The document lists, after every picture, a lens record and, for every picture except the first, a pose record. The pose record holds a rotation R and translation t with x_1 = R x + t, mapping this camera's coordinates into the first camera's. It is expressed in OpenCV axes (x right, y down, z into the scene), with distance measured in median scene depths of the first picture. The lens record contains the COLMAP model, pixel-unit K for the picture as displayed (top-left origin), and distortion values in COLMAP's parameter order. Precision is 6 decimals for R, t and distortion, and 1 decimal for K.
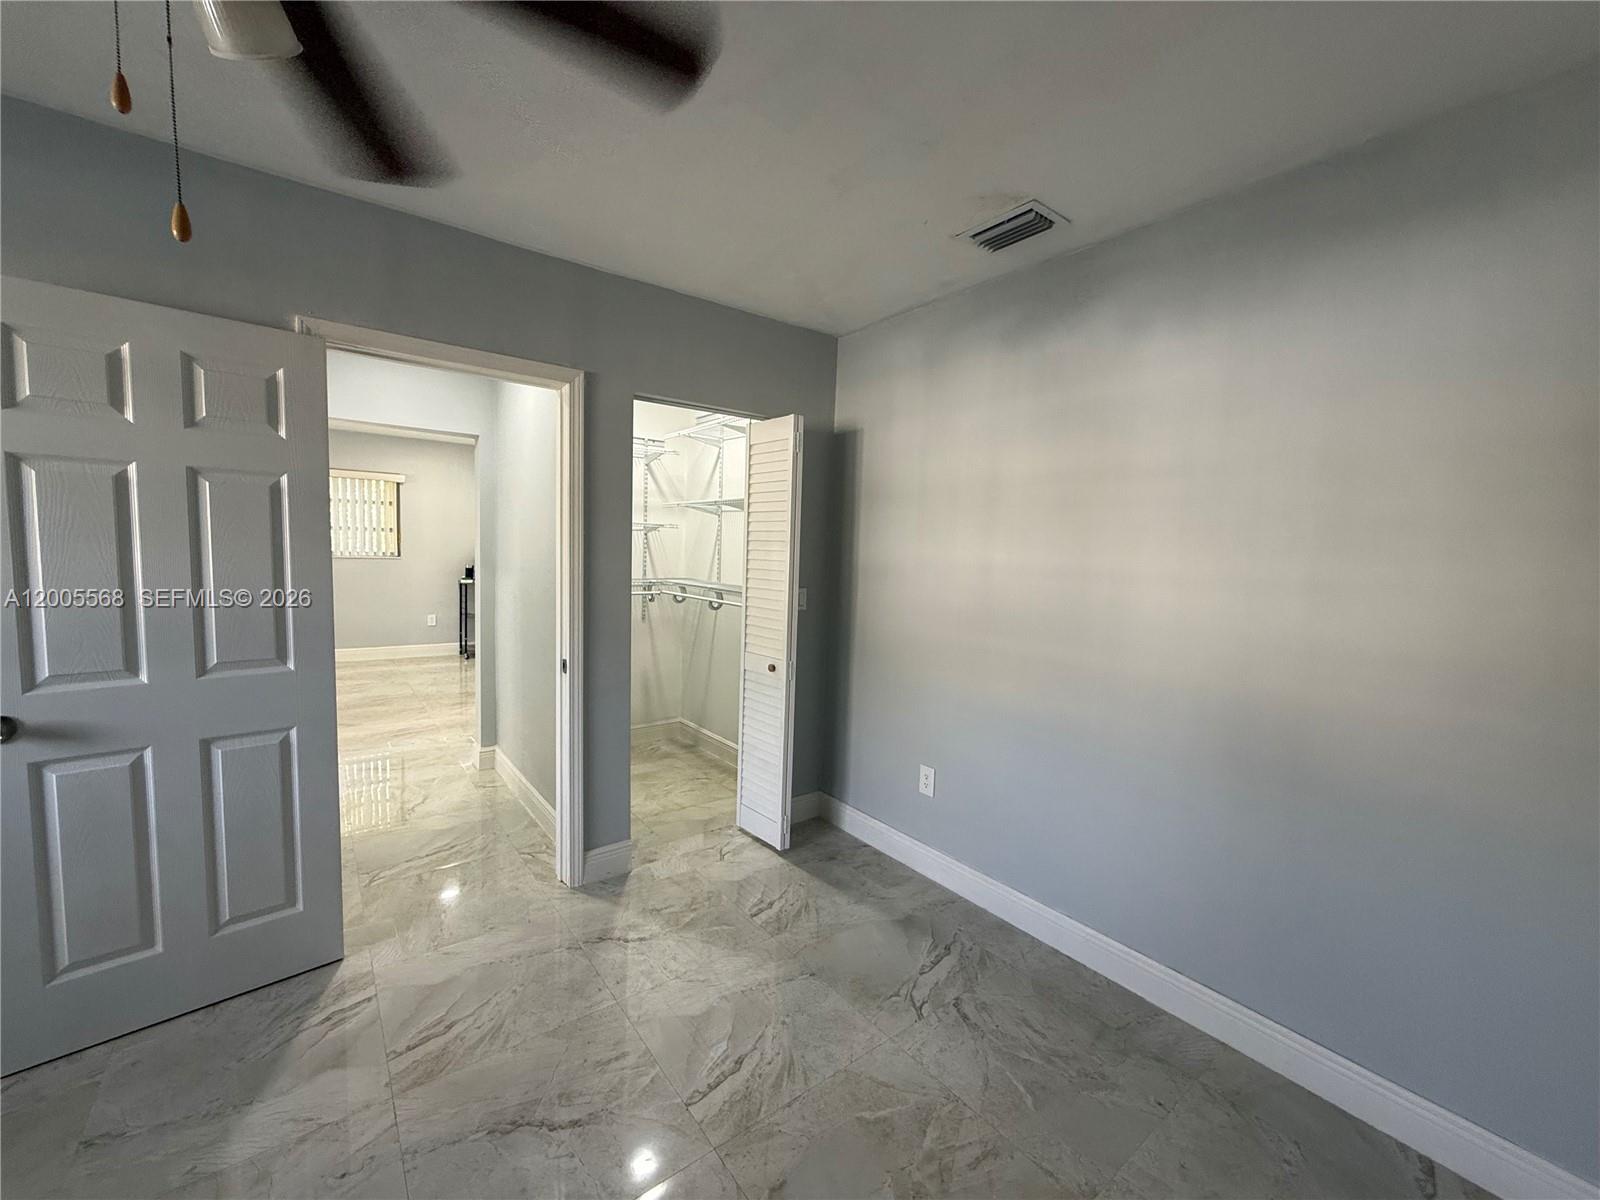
lens RADIAL K [[634.7, 0, 797.9], [0, 634.7, 596.6], [0, 0, 1]] dist [-0.002624, -0.000214]
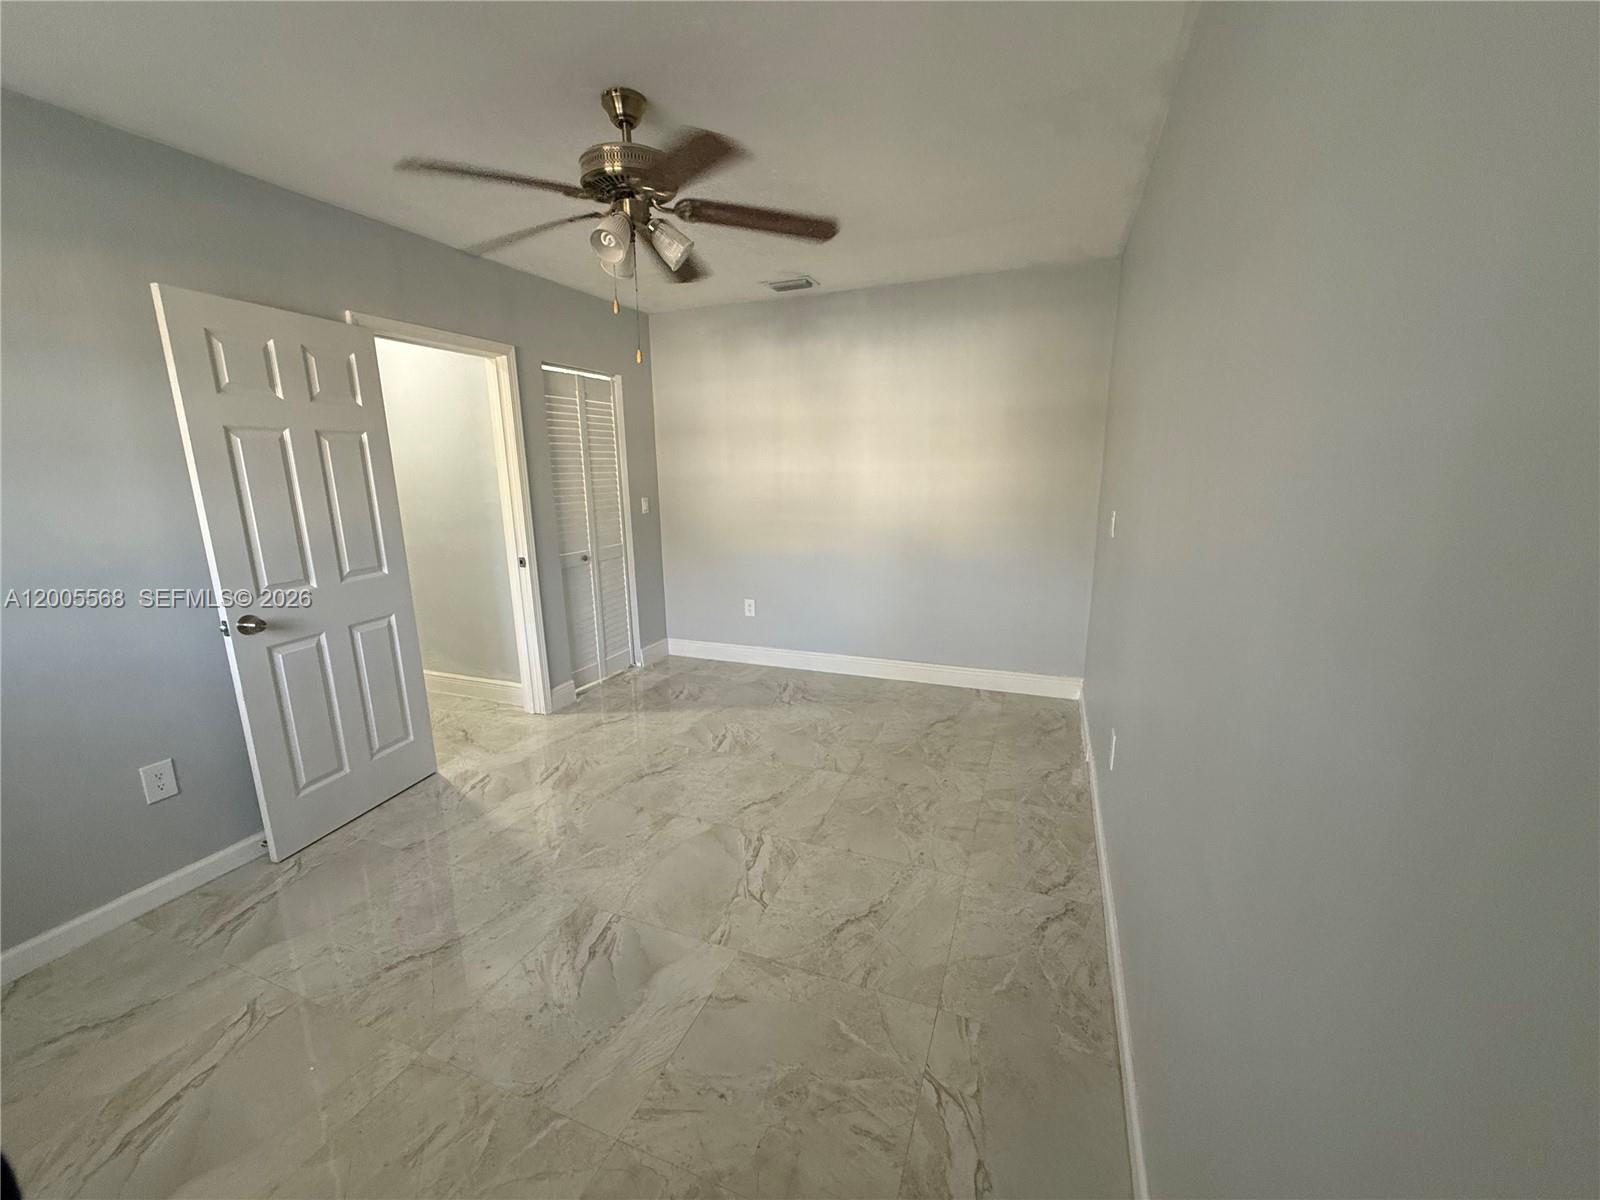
lens RADIAL K [[634.7, 0, 798.3], [0, 634.7, 599.1], [0, 0, 1]] dist [-0.002624, -0.000214]
pose [[0.855424, -0.154664, 0.494296, -0.724428], [0.087955, 0.983890, 0.155642, 0.032157], [-0.510405, -0.089664, 0.855247, -0.683626]]
